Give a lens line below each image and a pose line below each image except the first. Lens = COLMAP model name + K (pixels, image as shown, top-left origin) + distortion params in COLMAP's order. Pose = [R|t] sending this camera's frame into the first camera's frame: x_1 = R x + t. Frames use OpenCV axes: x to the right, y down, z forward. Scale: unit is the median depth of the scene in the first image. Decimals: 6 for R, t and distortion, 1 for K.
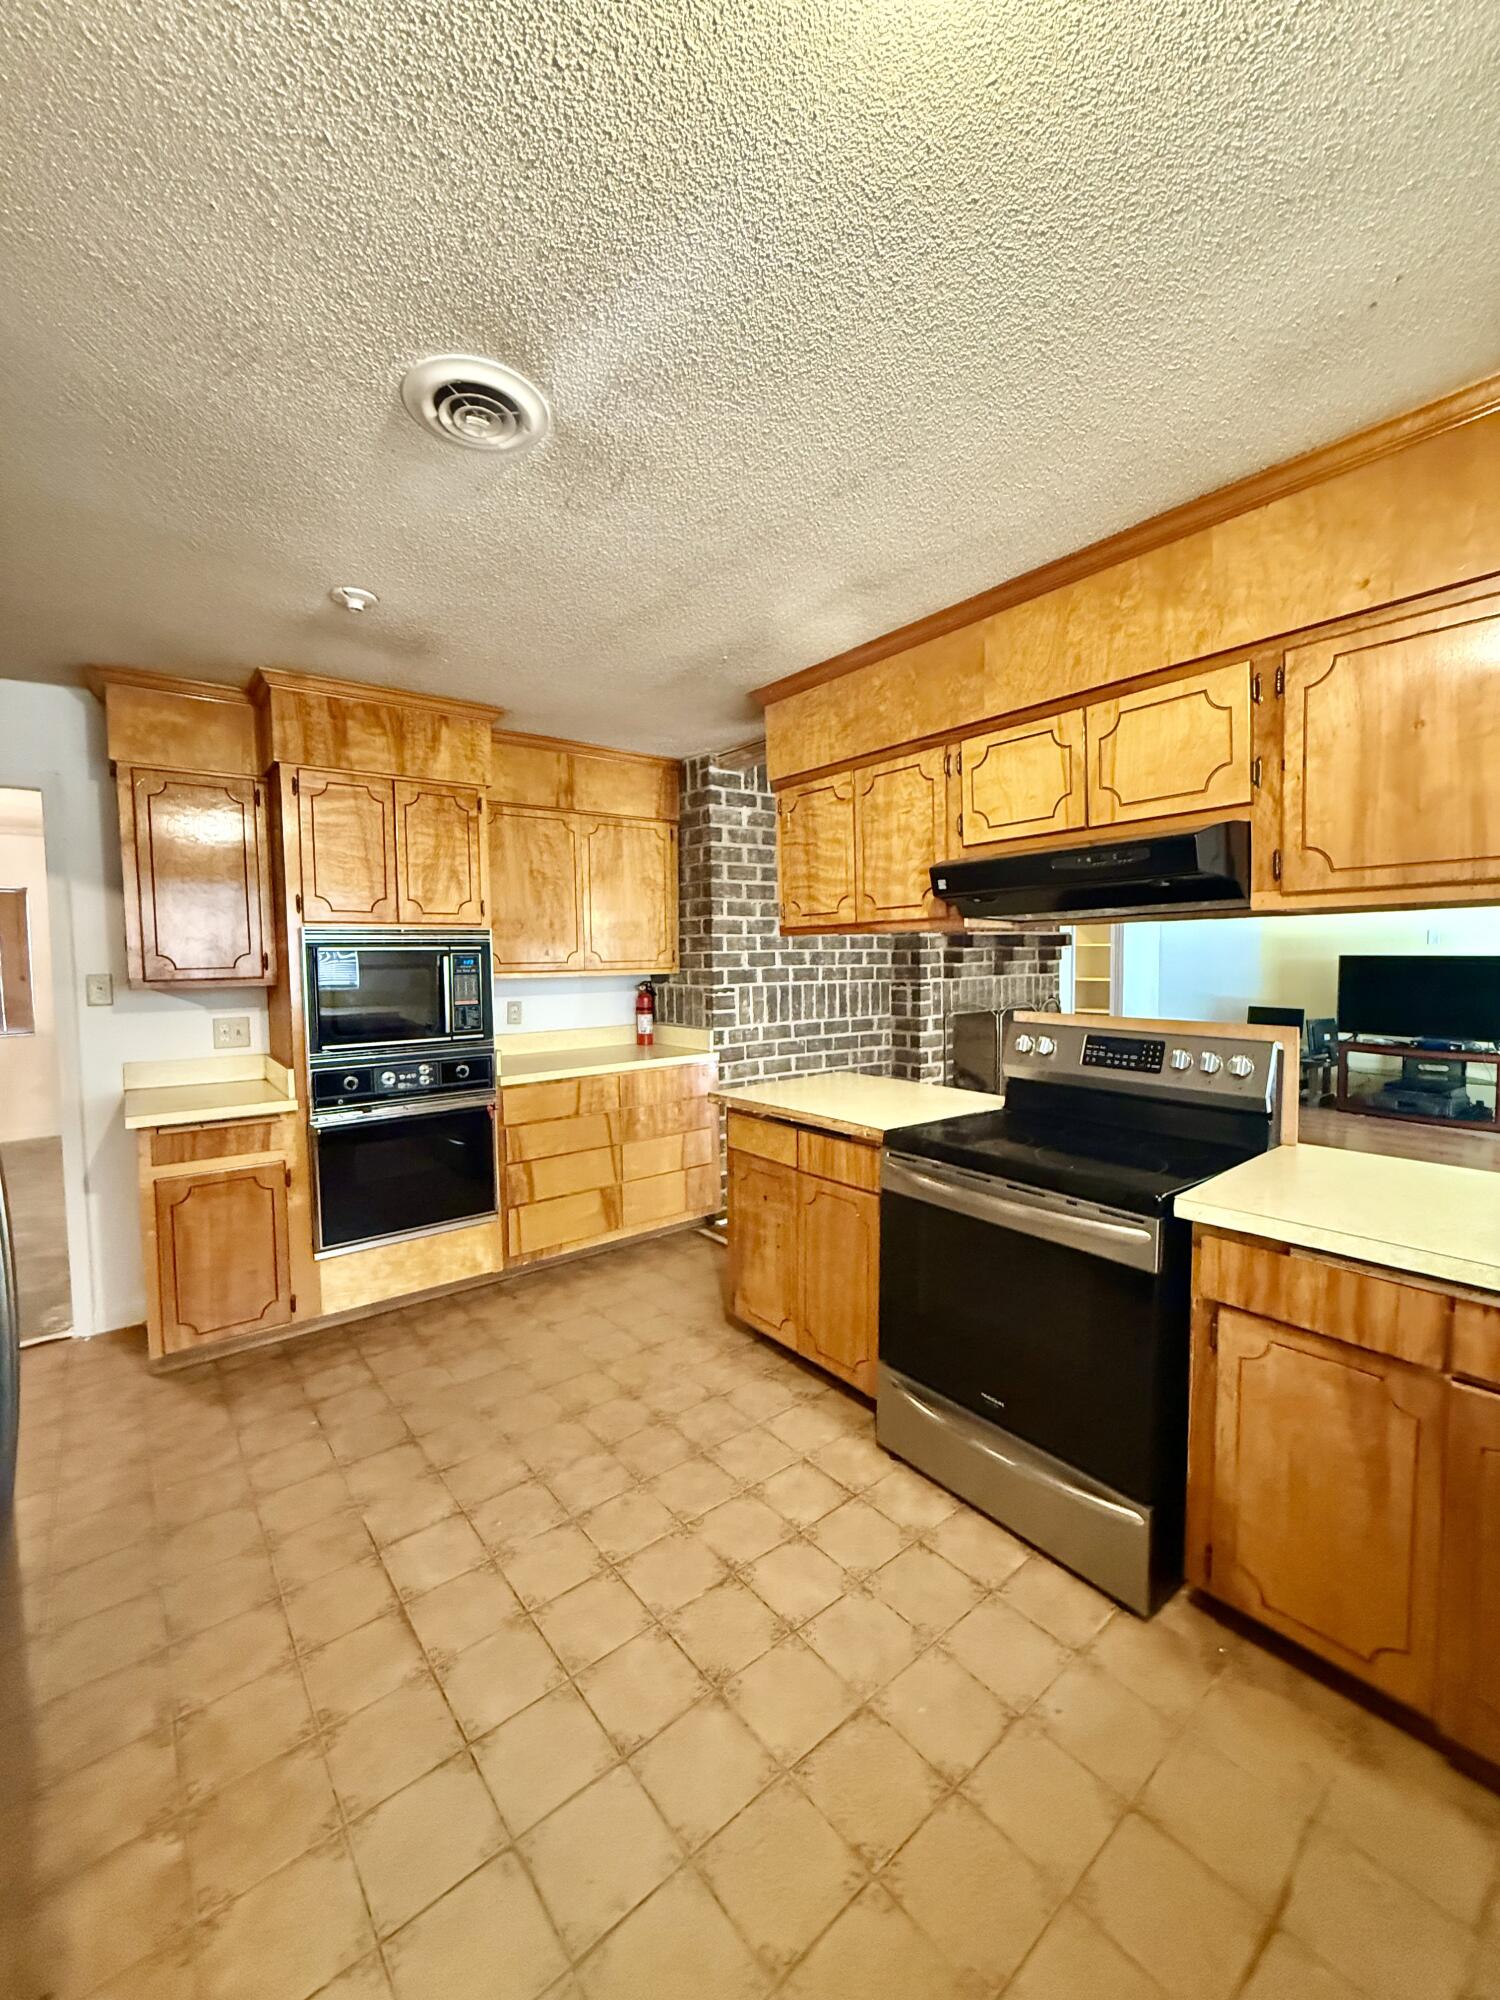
lens RADIAL K [[799.2, 0, 751.4], [0, 799.2, 995.8], [0, 0, 1]] dist [-0.000605, 0.000319]
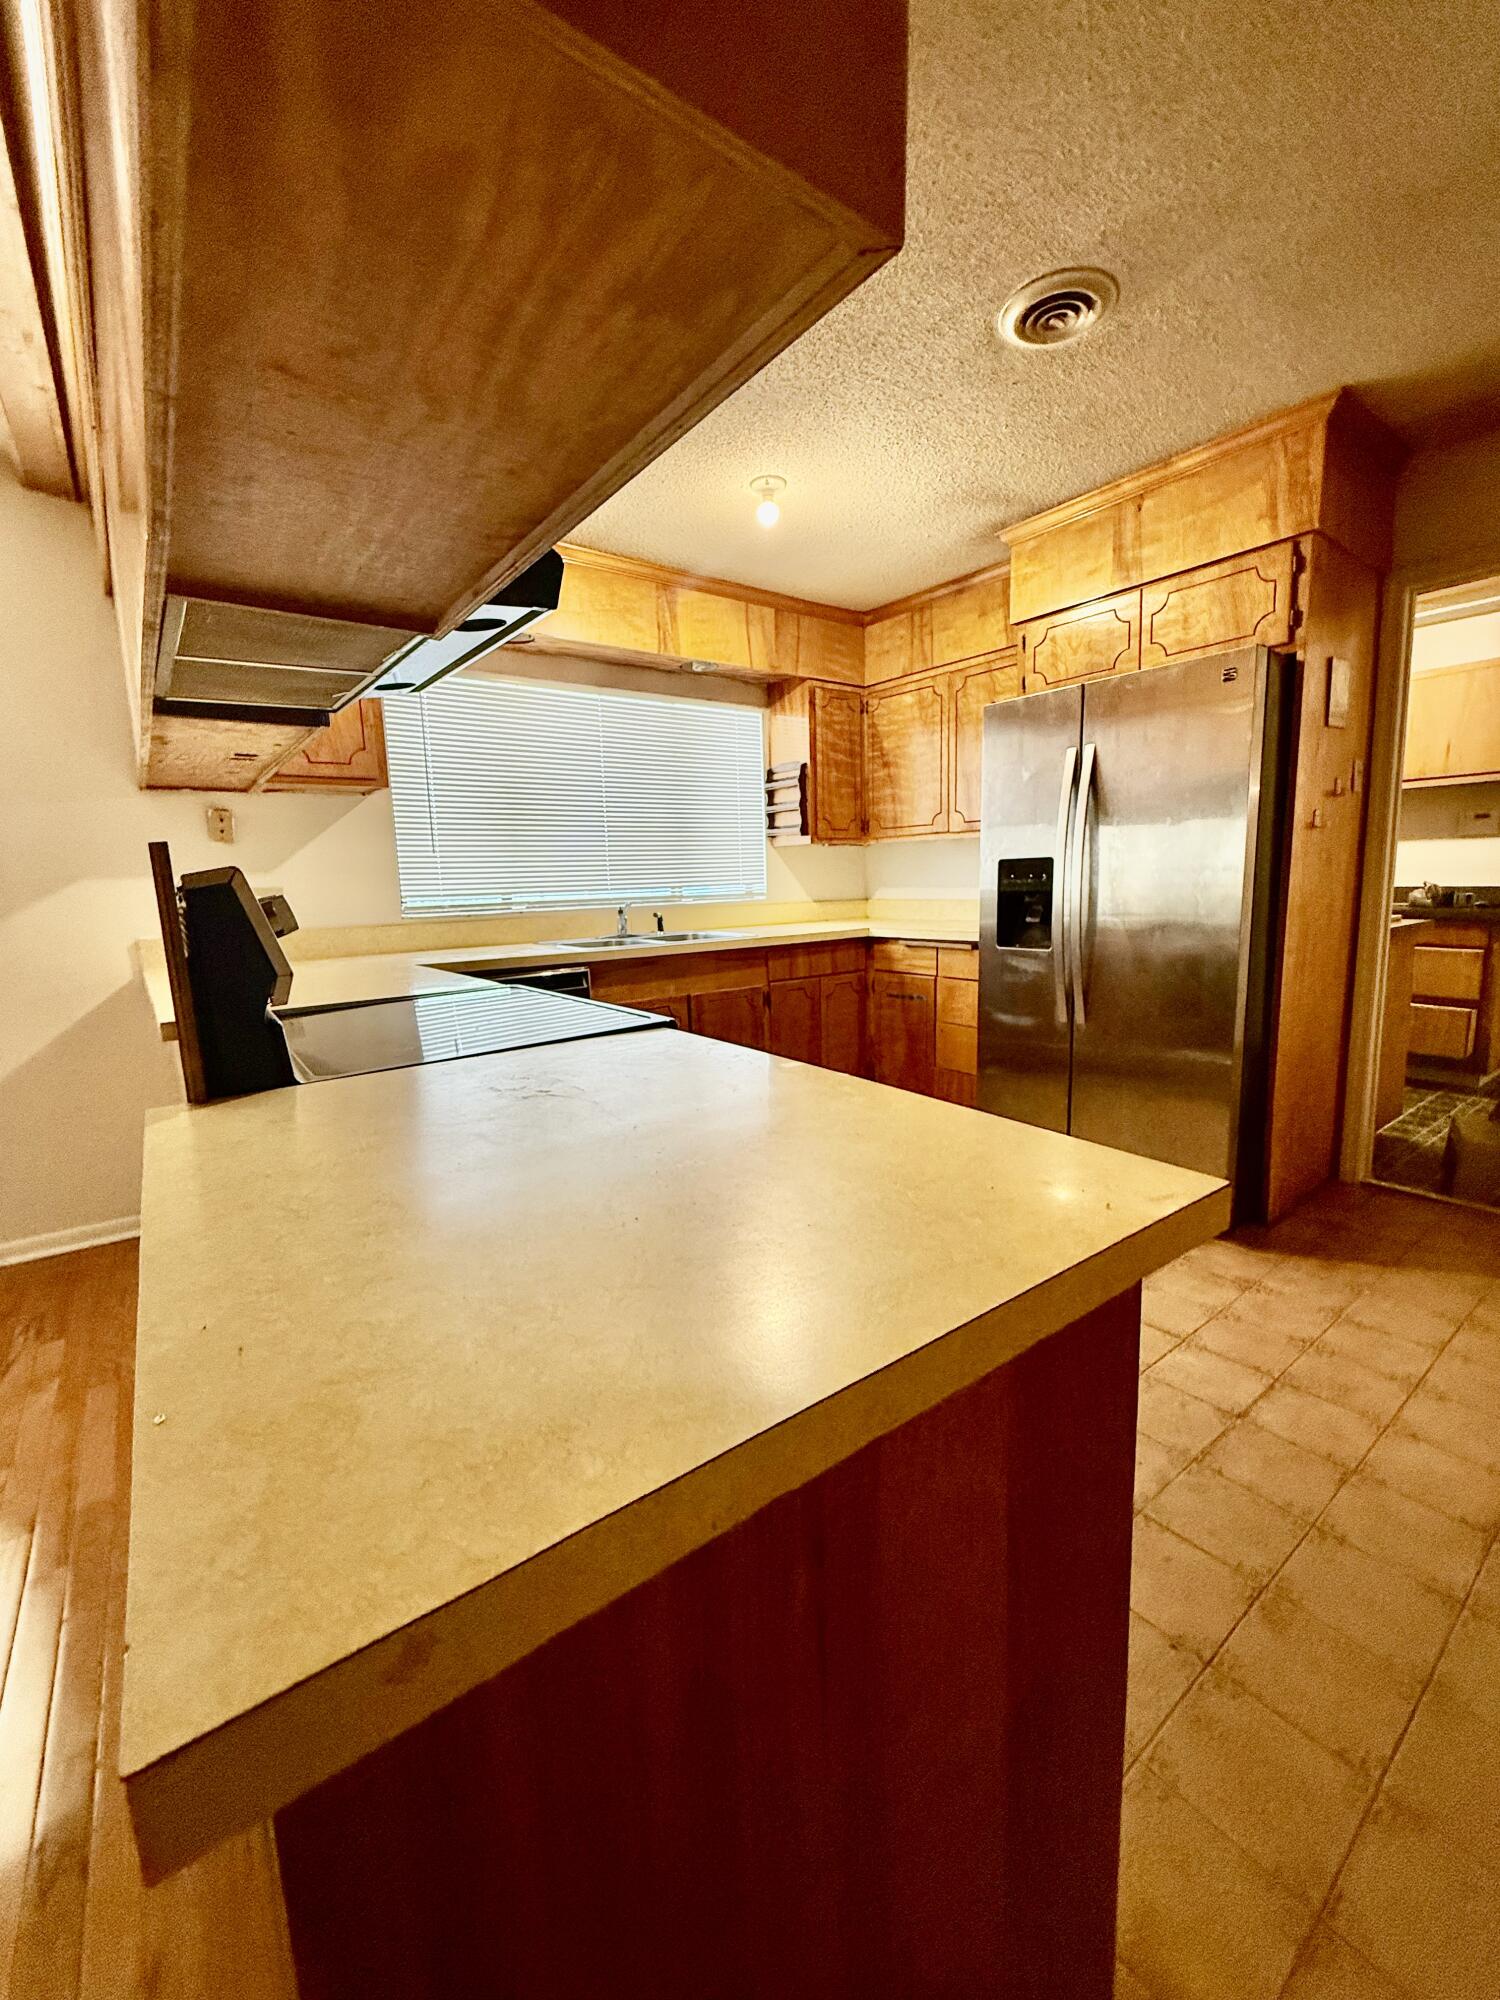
lens RADIAL K [[799.2, 0, 751.4], [0, 799.2, 995.8], [0, 0, 1]] dist [-0.000605, 0.000319]
pose [[-0.998295, 0.039639, 0.042853, 0.042440], [0.047412, 0.978840, 0.199056, 0.016217], [-0.034056, 0.200749, -0.979051, 0.857633]]
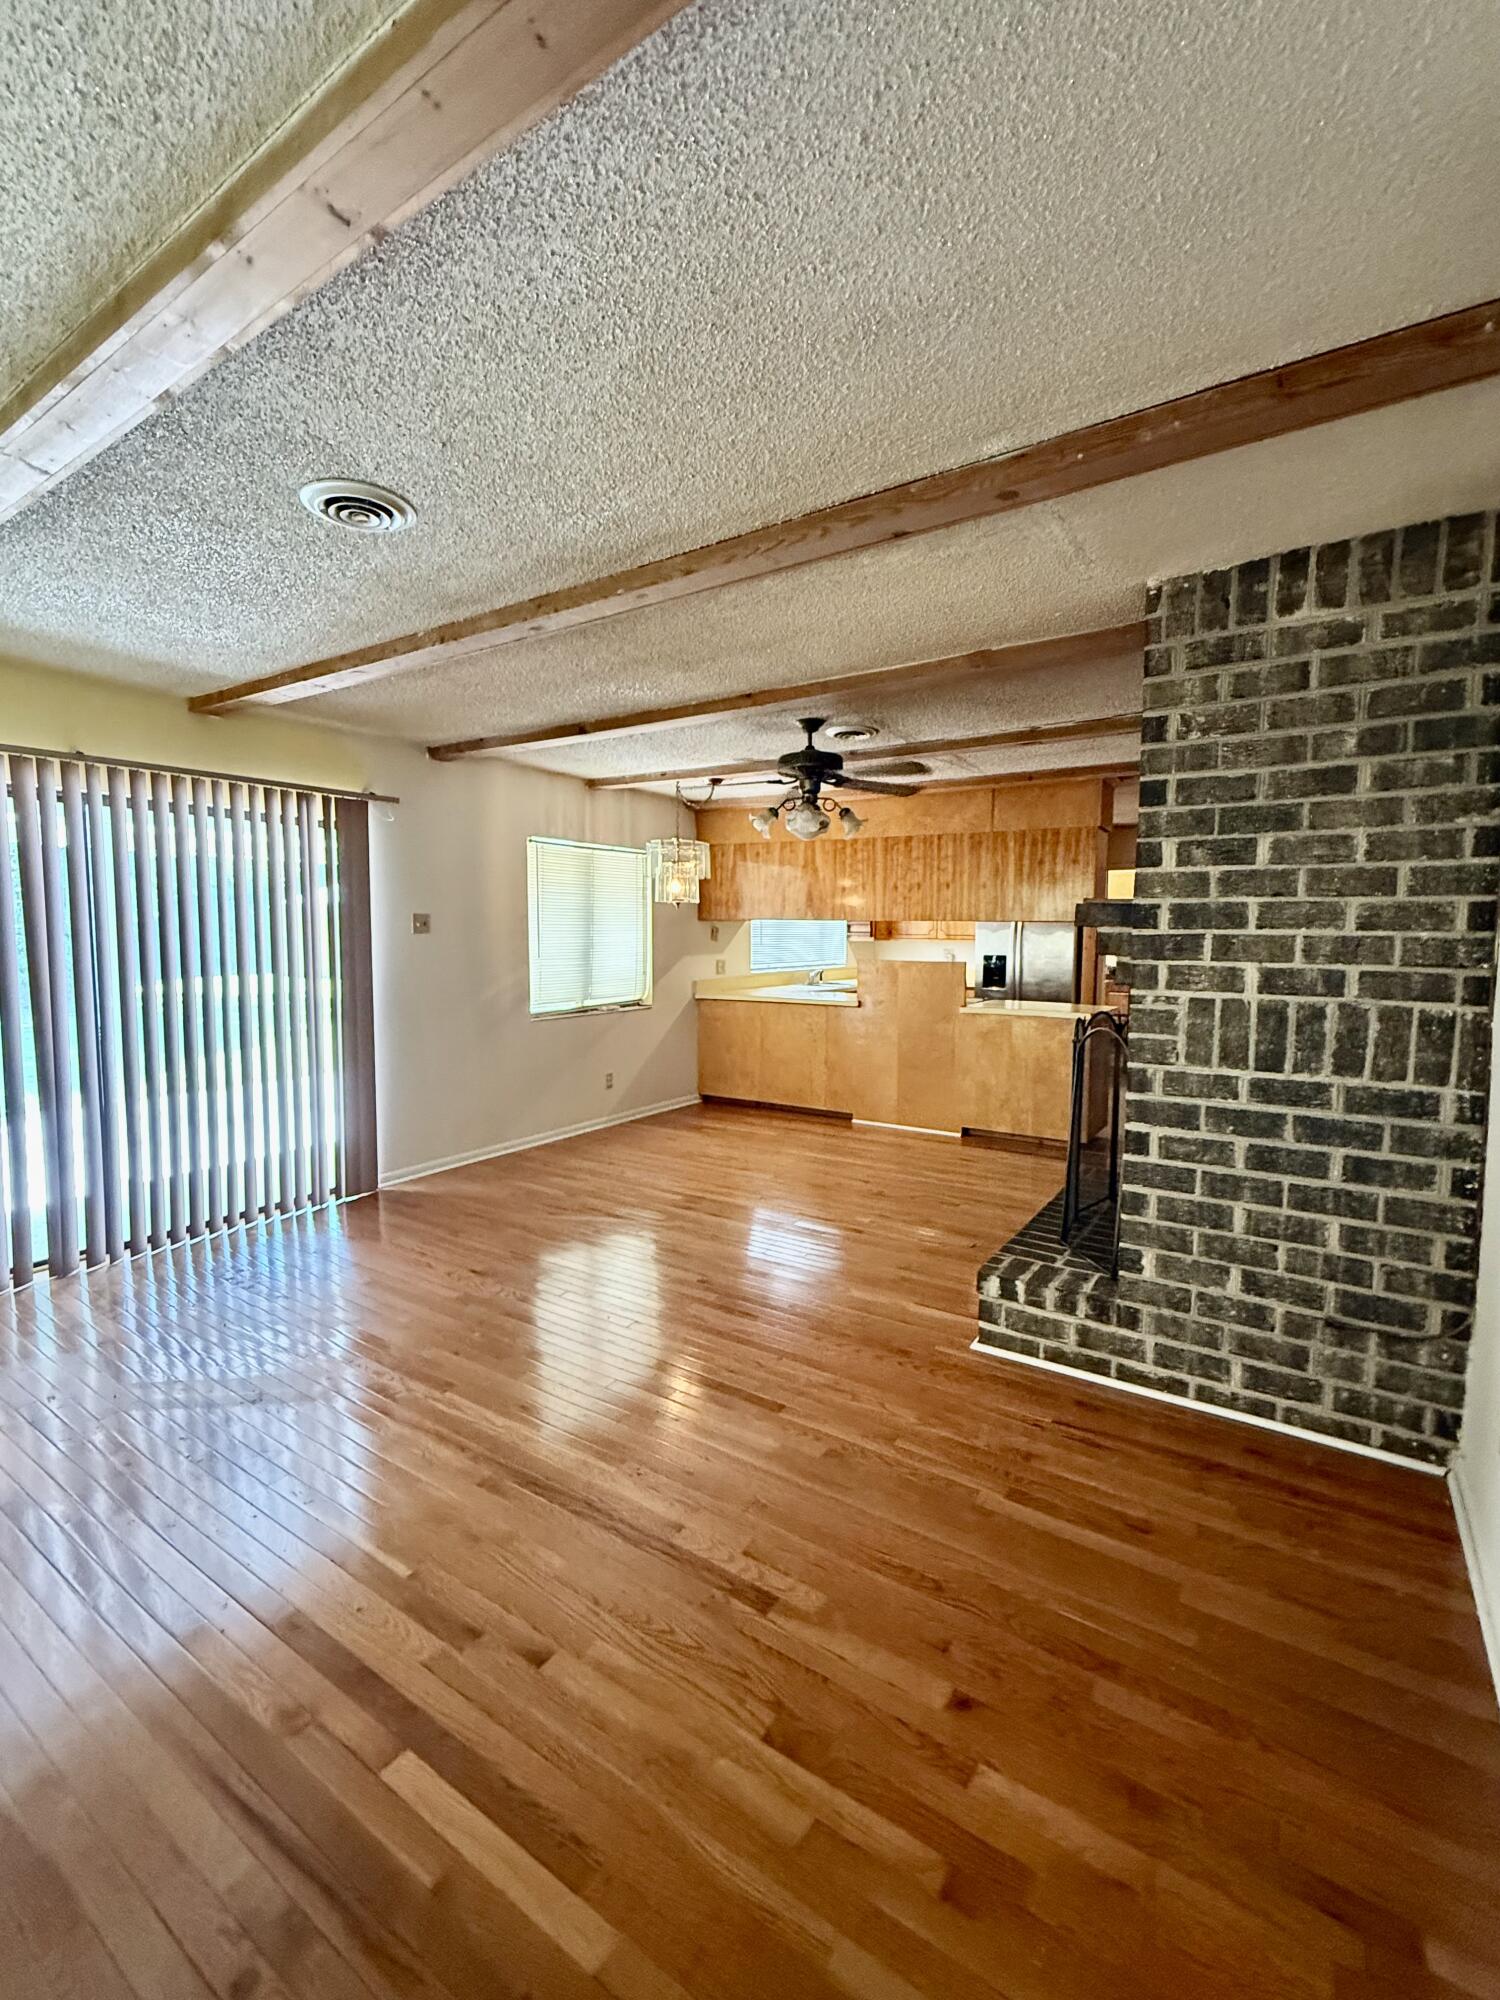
lens RADIAL K [[854.7, 0, 751.6], [0, 854.7, 998.7], [0, 0, 1]] dist [-0.001009, -0.000333]
pose [[-0.953225, 0.034429, -0.300296, 0.963254], [-0.006430, 0.990957, 0.134023, -0.112822], [0.302195, 0.129685, -0.944384, 1.860394]]
